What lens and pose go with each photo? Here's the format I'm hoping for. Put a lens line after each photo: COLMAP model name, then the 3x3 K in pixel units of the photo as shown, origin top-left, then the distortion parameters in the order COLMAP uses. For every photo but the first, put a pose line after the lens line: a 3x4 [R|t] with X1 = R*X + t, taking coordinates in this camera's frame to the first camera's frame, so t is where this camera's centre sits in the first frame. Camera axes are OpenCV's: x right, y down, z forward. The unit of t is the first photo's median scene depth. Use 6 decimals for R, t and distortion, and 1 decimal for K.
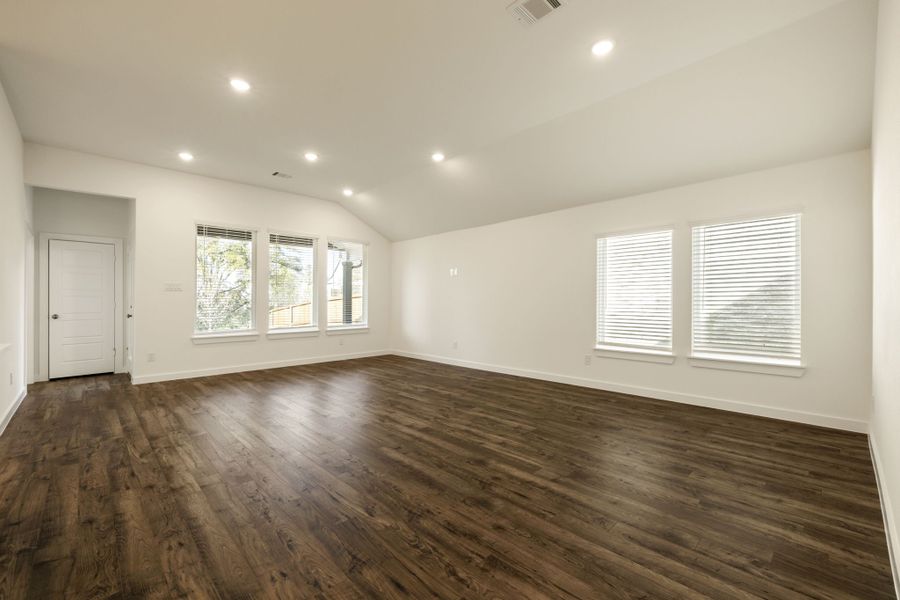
lens RADIAL K [[379.0, 0, 450.0], [0, 379.0, 300.0], [0, 0, 1]] dist [-0.000422, -0.000319]
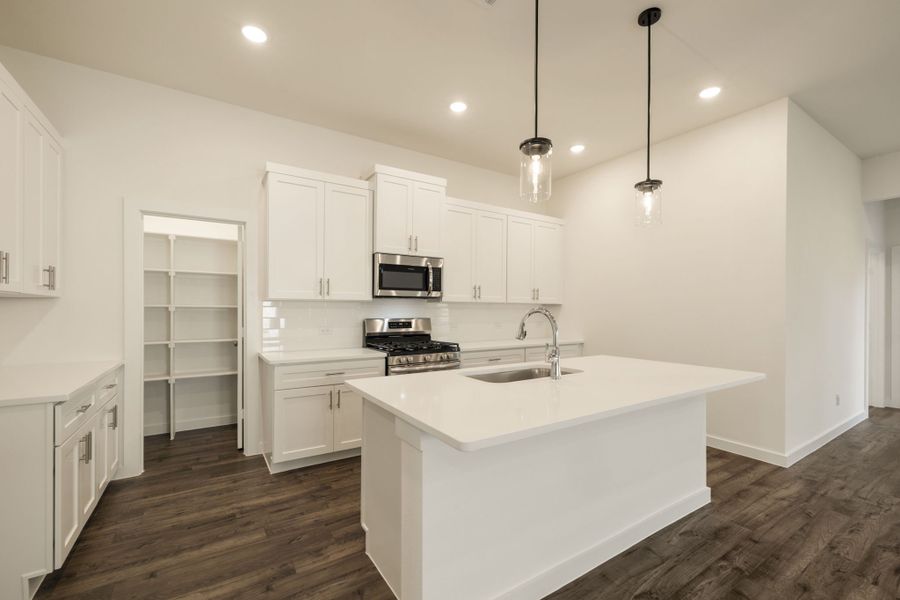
lens RADIAL K [[379.8, 0, 451.5], [0, 379.8, 308.7], [0, 0, 1]] dist [-0.004016, -0.000002]
pose [[-0.195929, 0.000966, -0.980618, 0.039114], [0.002960, 0.999996, 0.000393, -0.034239], [0.980614, -0.002826, -0.195931, 0.145568]]
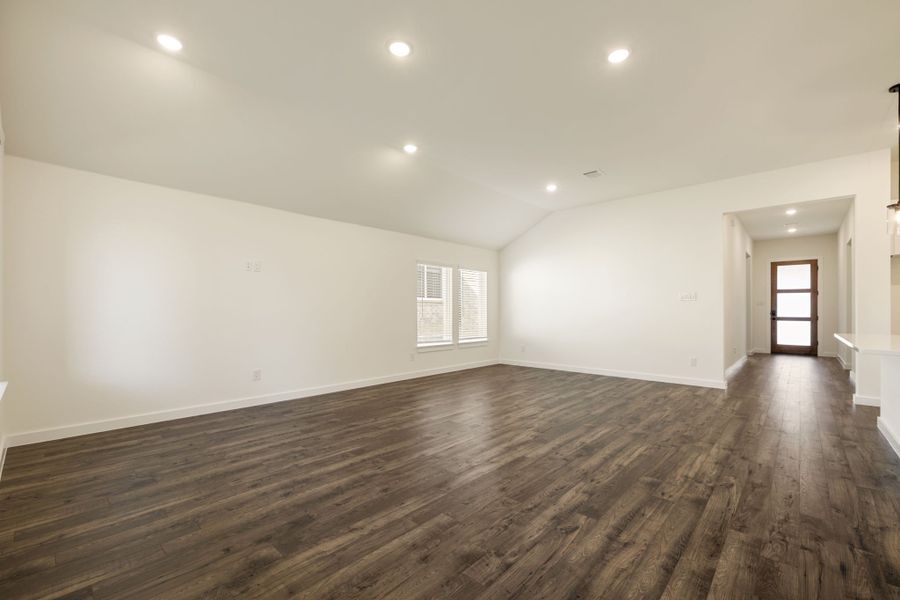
lens RADIAL K [[379.7, 0, 448.9], [0, 379.7, 318.5], [0, 0, 1]] dist [-0.000829, 0.000012]
pose [[-0.055868, -0.016415, 0.998303, -0.976540], [-0.006867, 0.999848, 0.016056, 0.007190], [-0.998415, -0.005958, -0.055972, 1.008172]]
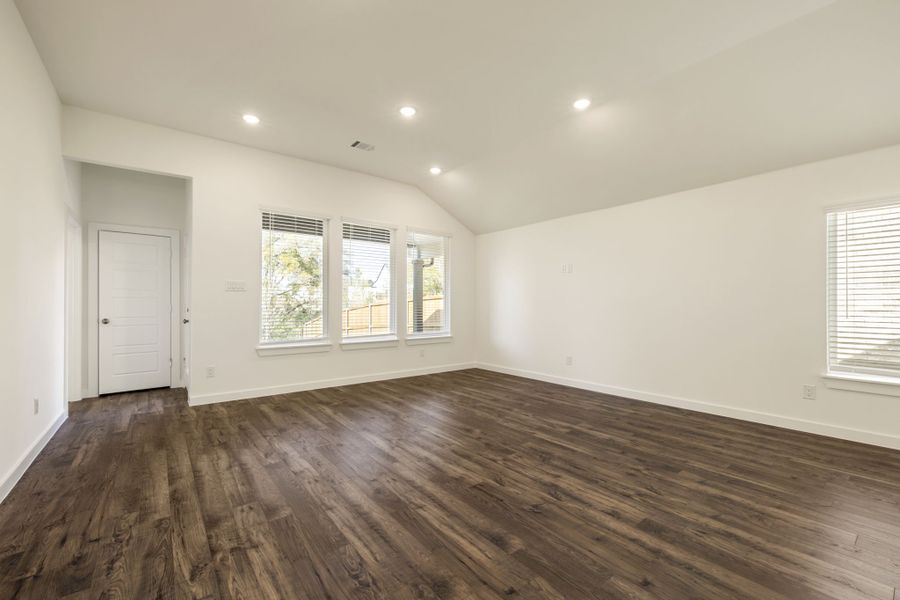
lens RADIAL K [[376.4, 0, 450.0], [0, 376.4, 306.1], [0, 0, 1]] dist [-0.000853, -0.000045]
pose [[0.994744, 0.004171, -0.102309, -0.221026], [-0.003540, 0.999974, 0.006344, 0.001982], [0.102332, -0.005949, 0.994732, 0.283132]]
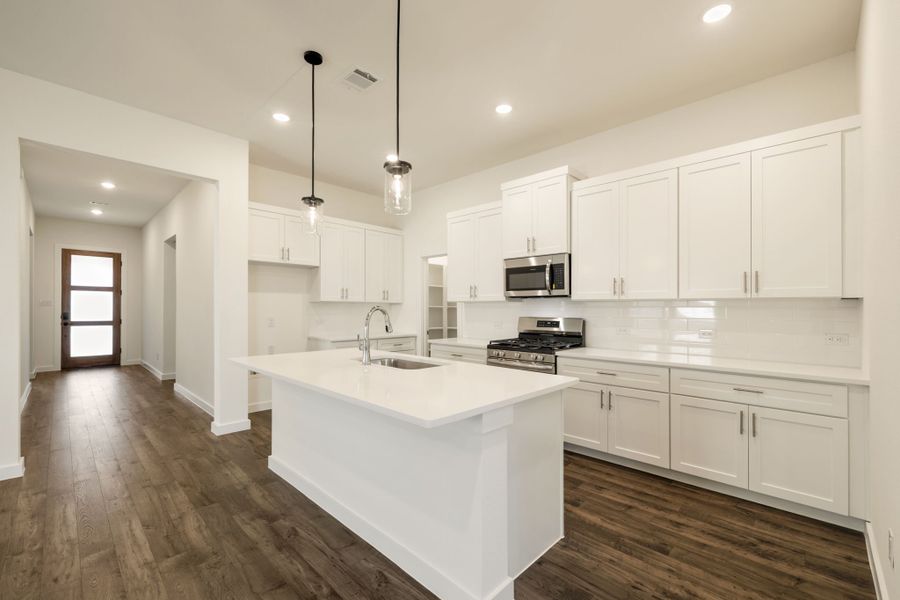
lens RADIAL K [[379.7, 0, 448.7], [0, 379.7, 304.2], [0, 0, 1]] dist [0.001528, 0.000036]
pose [[-0.999568, -0.000846, -0.029367, -0.527017], [-0.000394, 0.999882, -0.015371, -0.029420], [0.029377, -0.015353, -0.999451, 0.727684]]
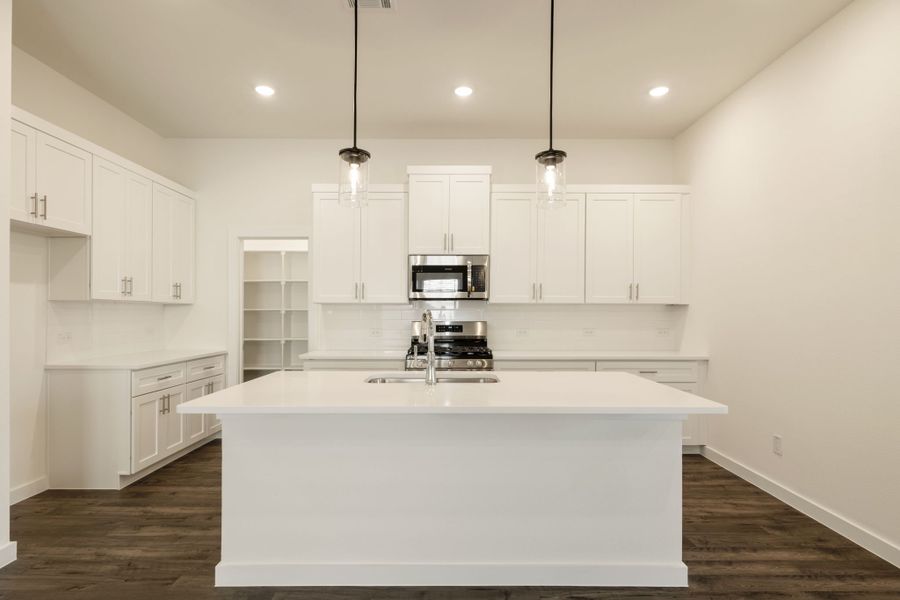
lens RADIAL K [[472.4, 0, 449.7], [0, 472.4, 308.8], [0, 0, 1]] dist [0.001795, 0.001074]
pose [[-0.696216, -0.004671, -0.717817, -0.059497], [0.004576, 0.999930, -0.010945, -0.028688], [0.717818, -0.010905, -0.696146, 0.562522]]
